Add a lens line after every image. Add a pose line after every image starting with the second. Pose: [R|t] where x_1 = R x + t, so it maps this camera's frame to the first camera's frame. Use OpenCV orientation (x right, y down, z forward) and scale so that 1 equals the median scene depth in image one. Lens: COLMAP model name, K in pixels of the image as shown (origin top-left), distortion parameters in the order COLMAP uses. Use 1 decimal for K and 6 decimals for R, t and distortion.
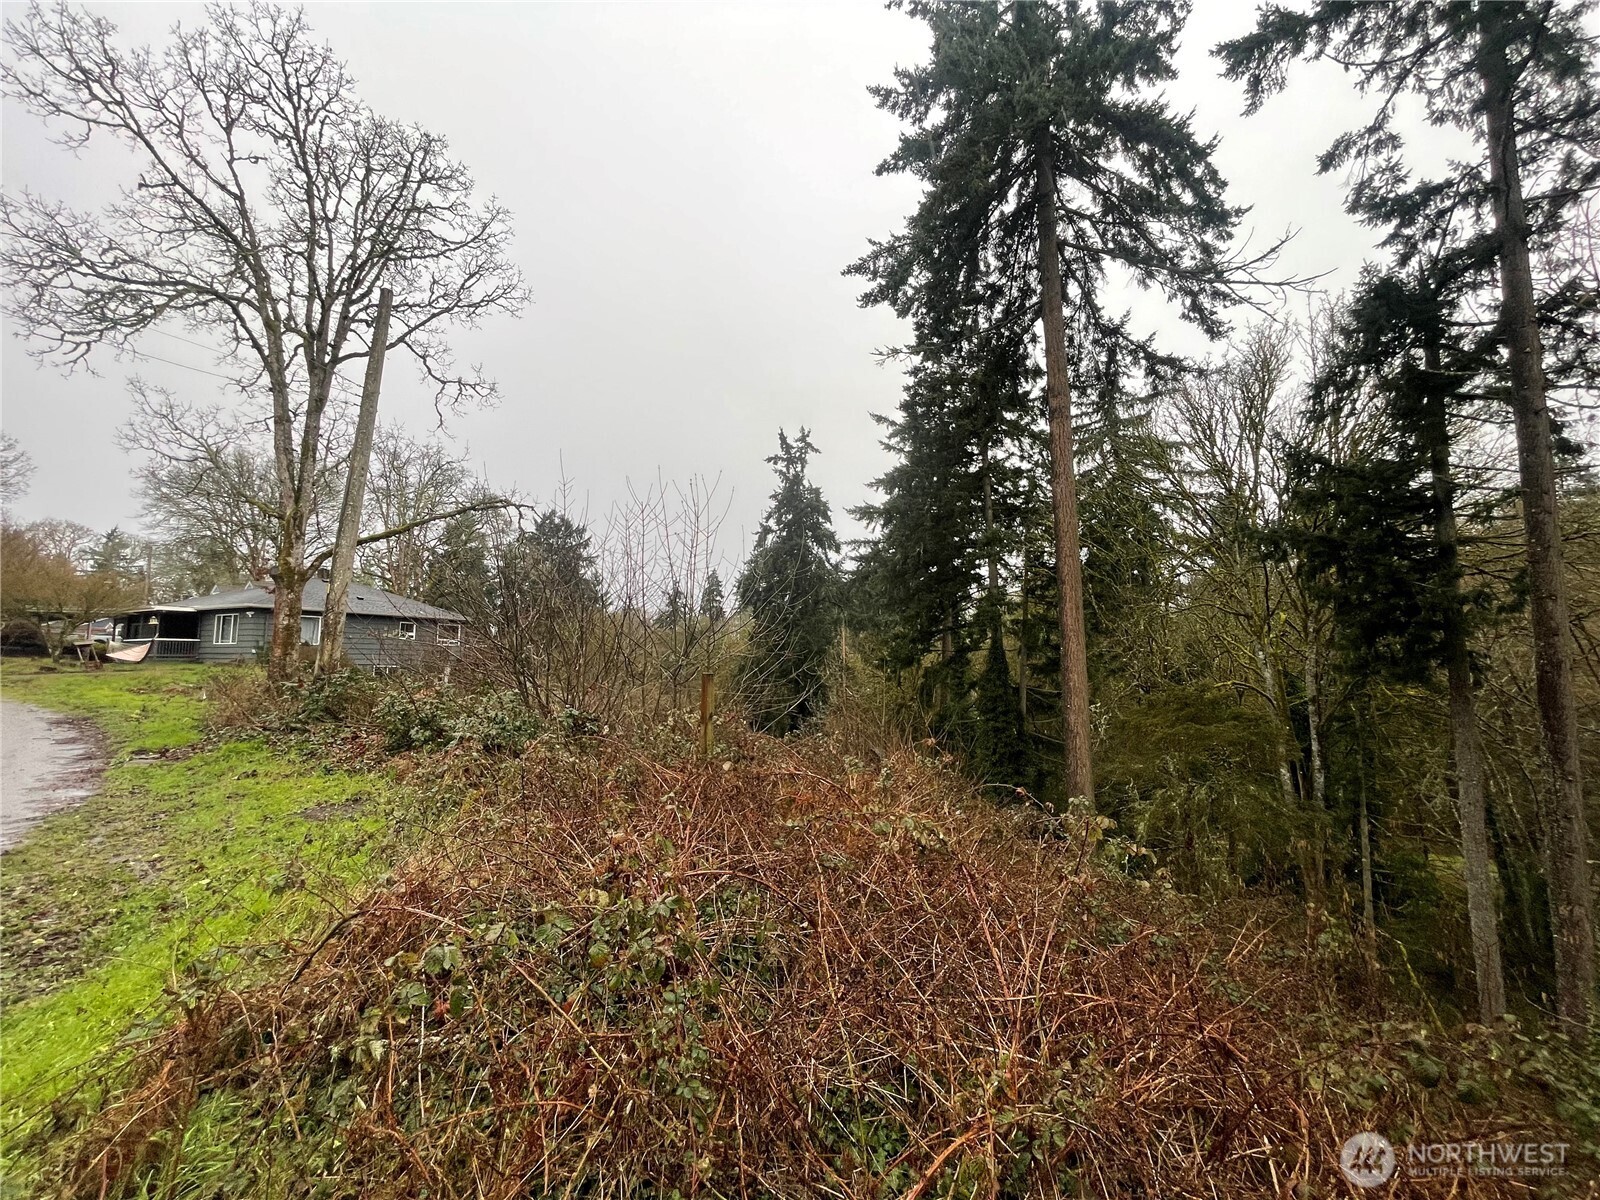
lens RADIAL K [[643.9, 0, 793.6], [0, 643.9, 600.1], [0, 0, 1]] dist [-0.008296, 0.000614]
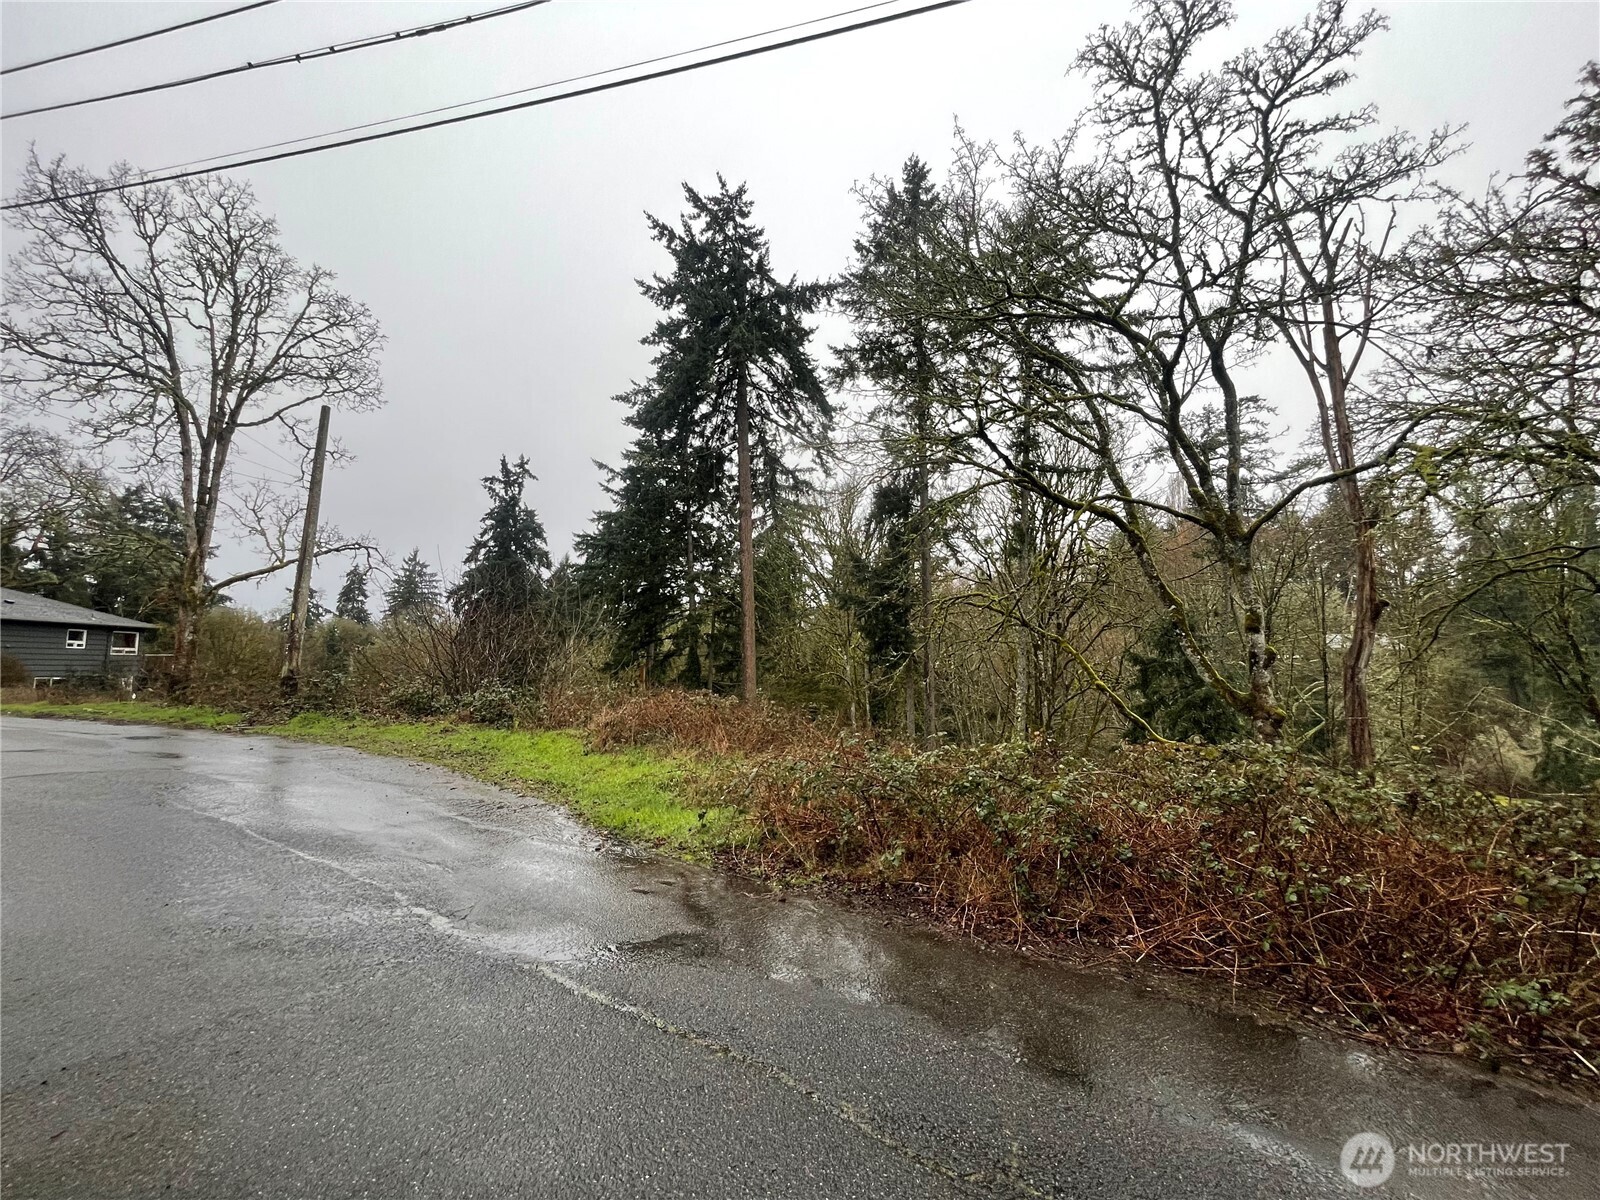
lens RADIAL K [[643.9, 0, 793.6], [0, 643.9, 600.1], [0, 0, 1]] dist [-0.008296, 0.000614]
pose [[0.874544, 0.035100, 0.483674, -0.250967], [-0.031280, 0.999383, -0.015967, -0.039616], [-0.483936, -0.001166, 0.875103, -0.473162]]
